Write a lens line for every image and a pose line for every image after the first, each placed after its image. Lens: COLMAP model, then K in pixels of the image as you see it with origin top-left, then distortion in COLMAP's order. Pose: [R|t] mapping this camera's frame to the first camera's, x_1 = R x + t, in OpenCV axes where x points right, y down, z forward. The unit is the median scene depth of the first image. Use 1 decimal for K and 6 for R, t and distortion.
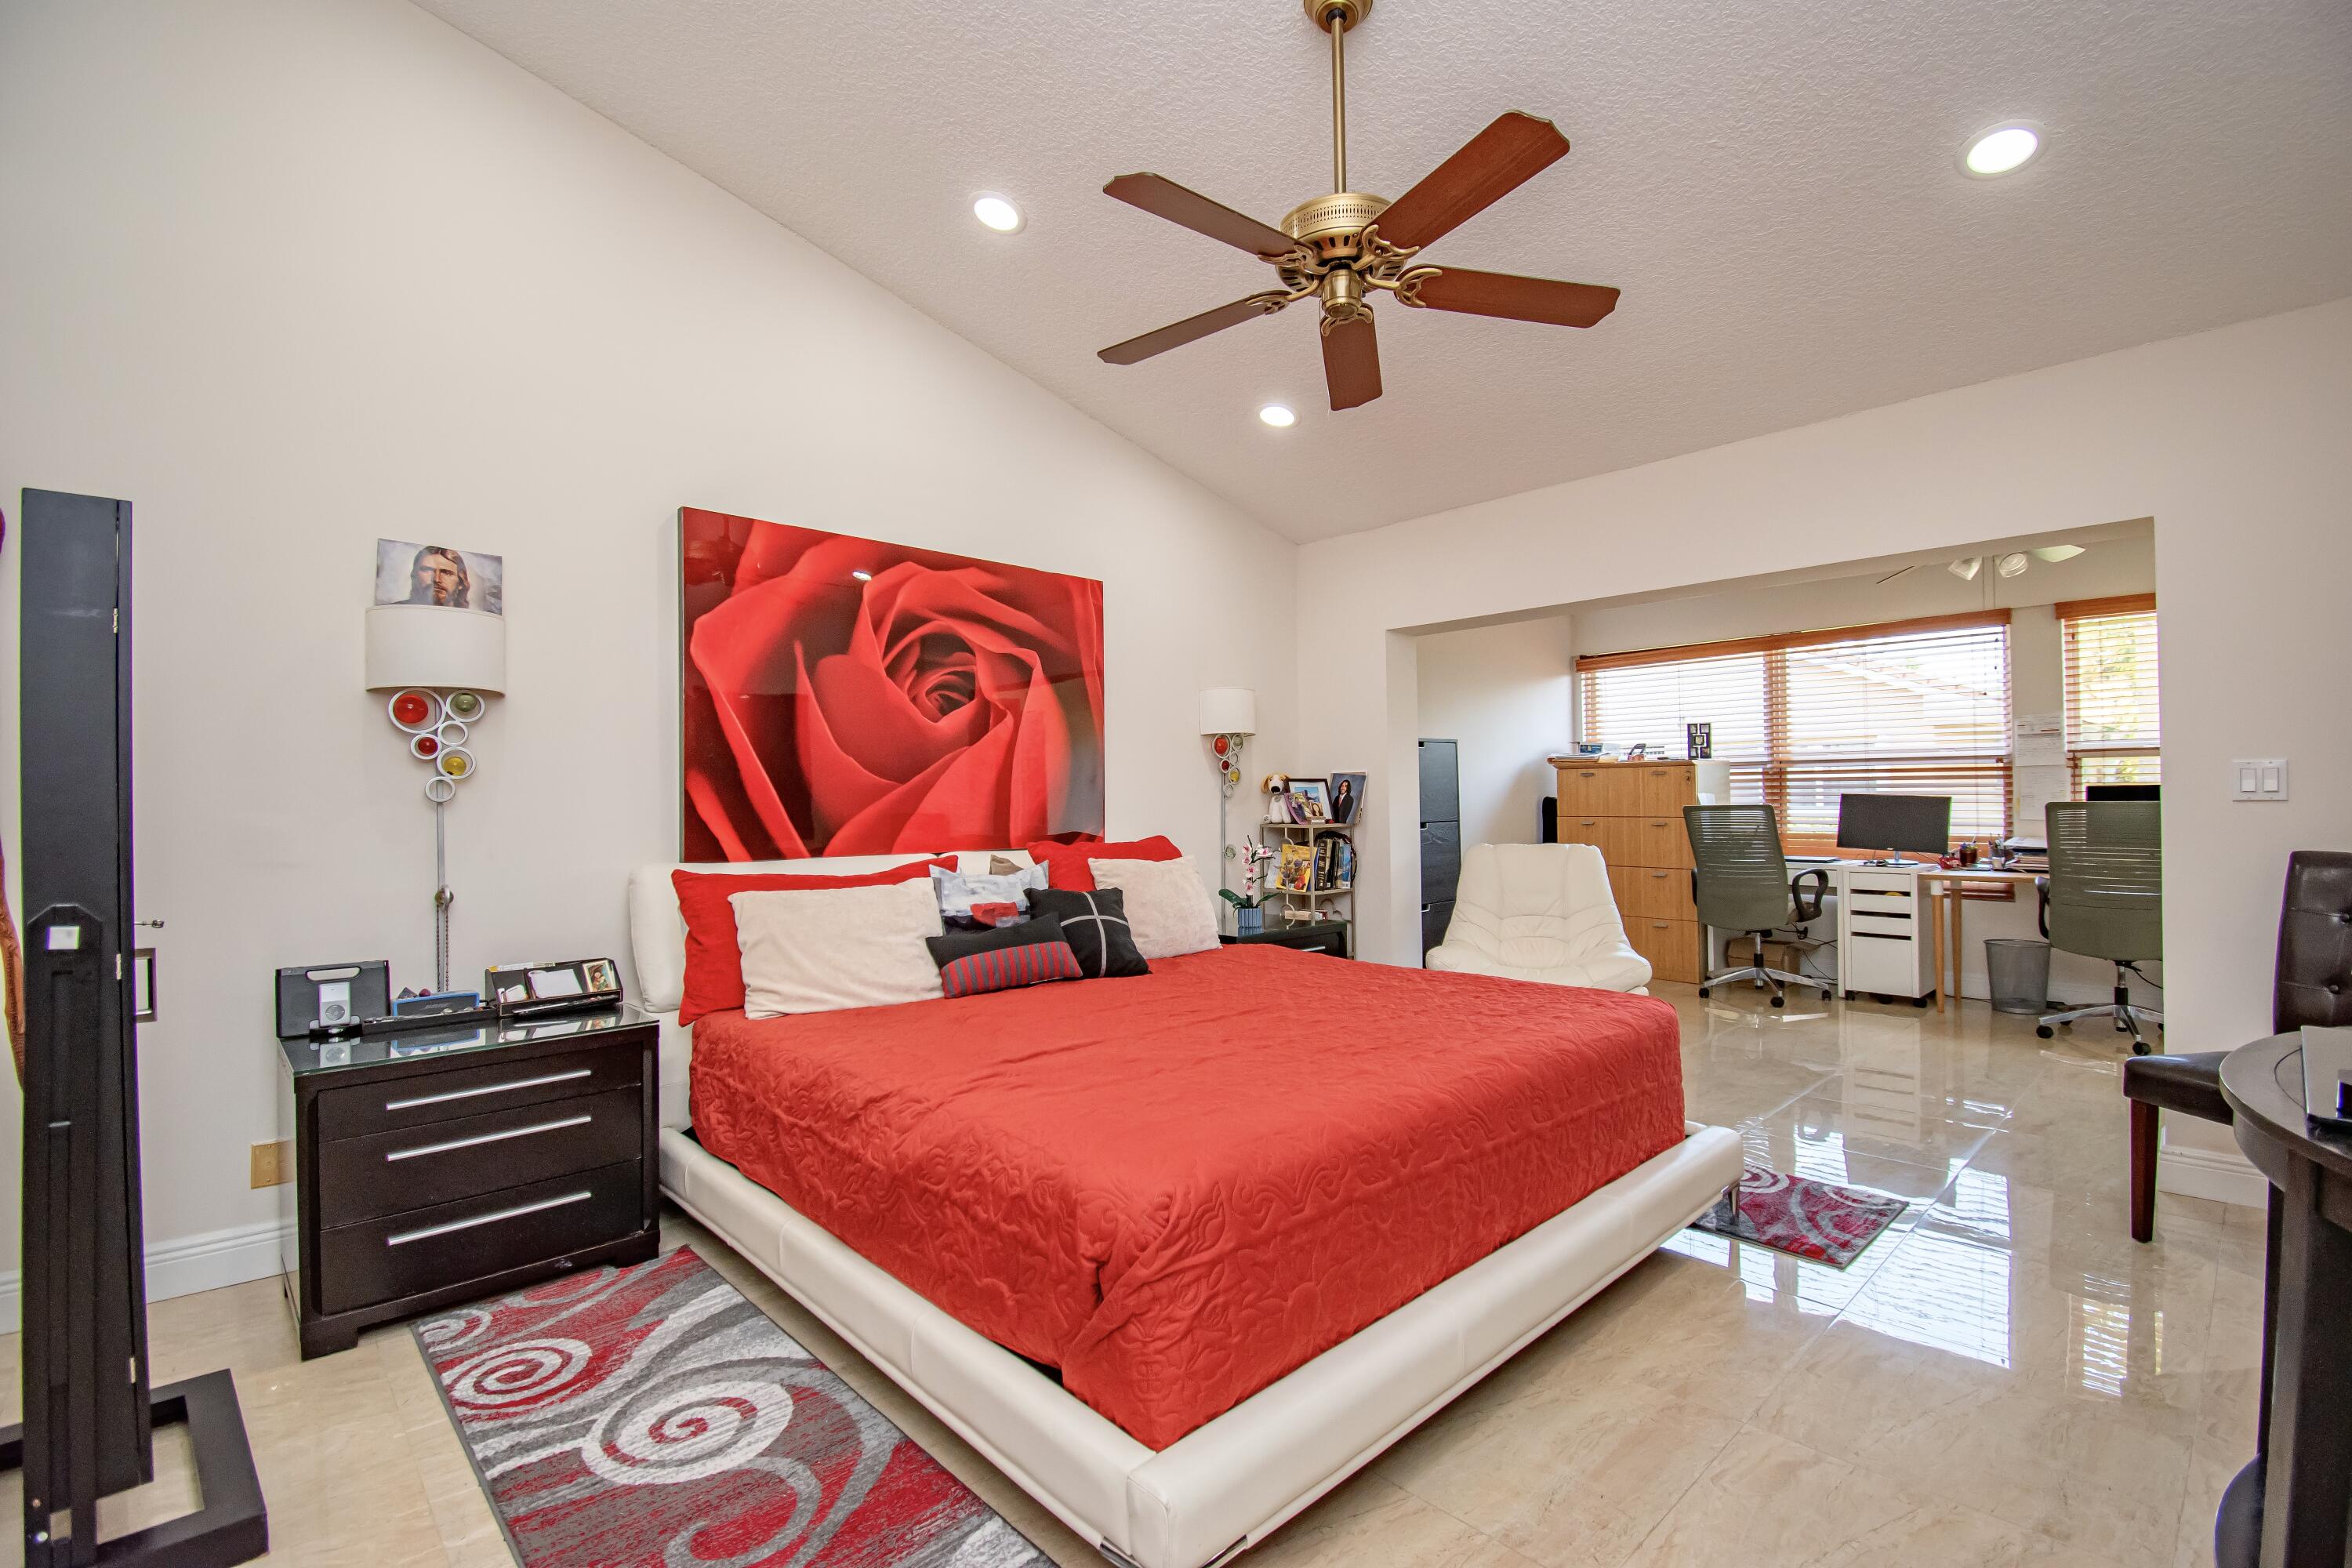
lens RADIAL K [[1046.8, 0, 1176.0], [0, 1046.8, 790.6], [0, 0, 1]] dist [0.017588, -0.022301]
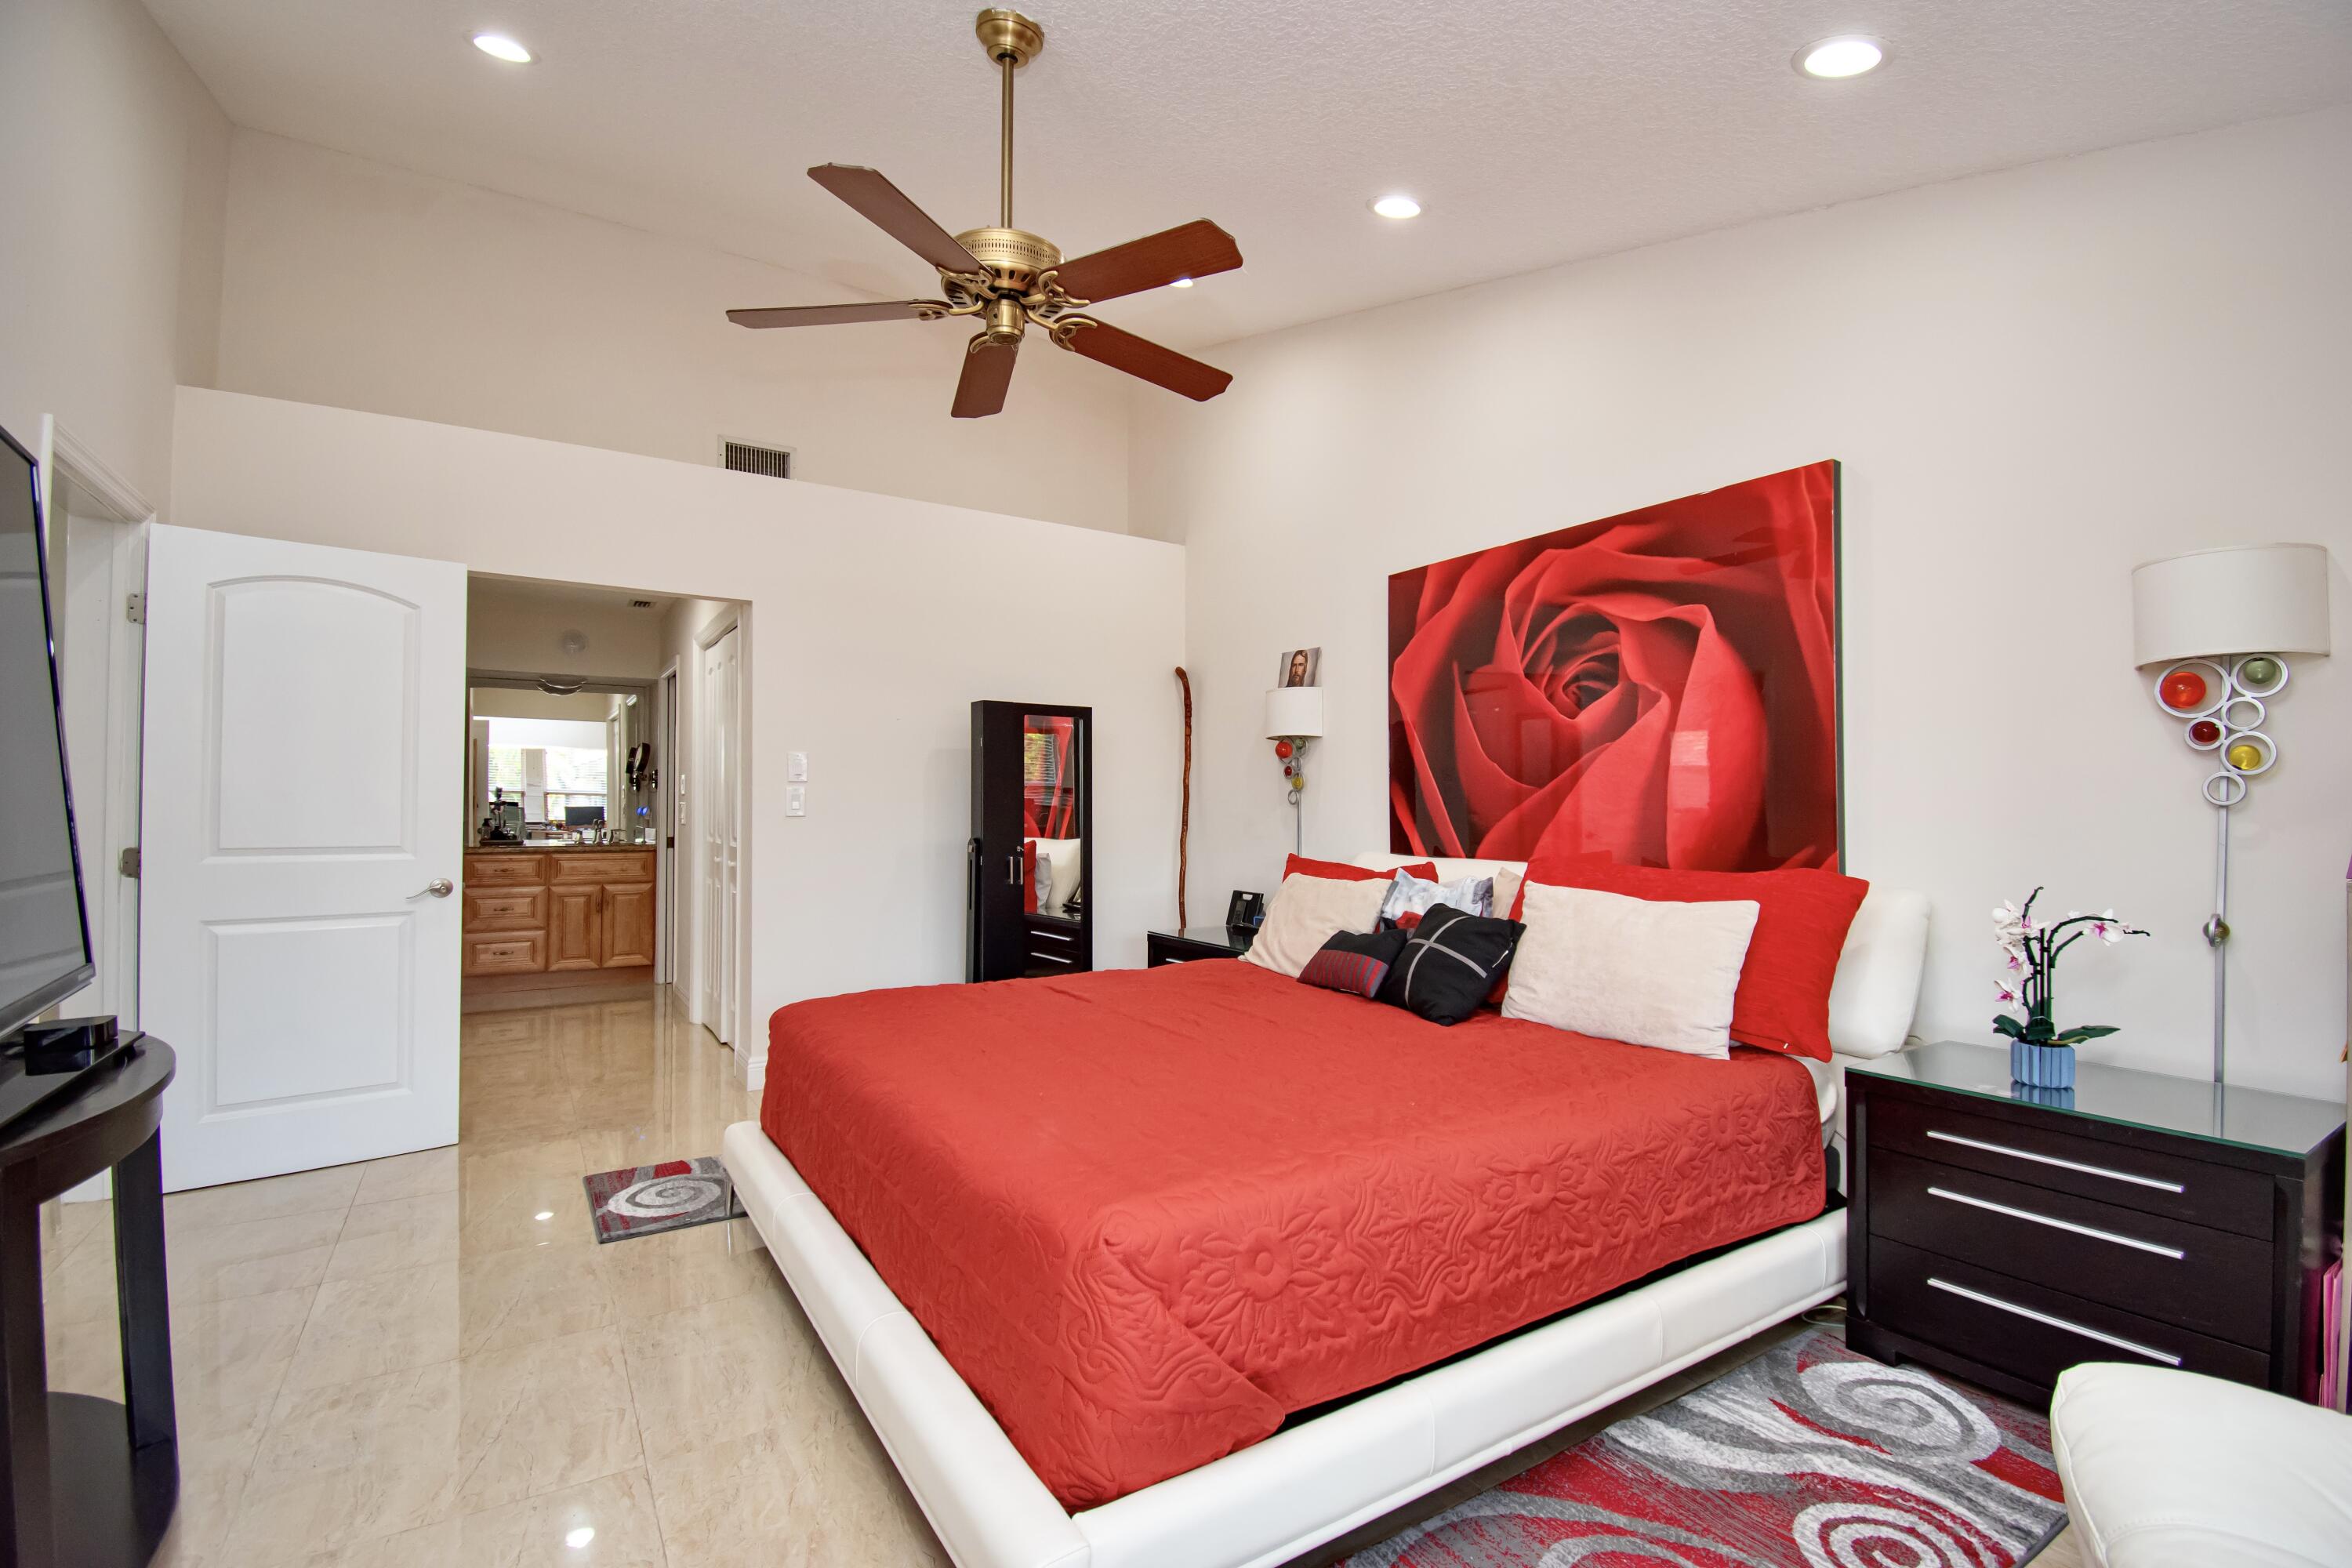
lens RADIAL K [[1046.8, 0, 1176.0], [0, 1046.8, 790.6], [0, 0, 1]] dist [0.017588, -0.022301]
pose [[-0.157926, -0.005969, -0.987433, 0.696420], [0.018071, 0.999797, -0.008934, -0.001272], [0.987286, -0.019255, -0.157786, 0.789856]]
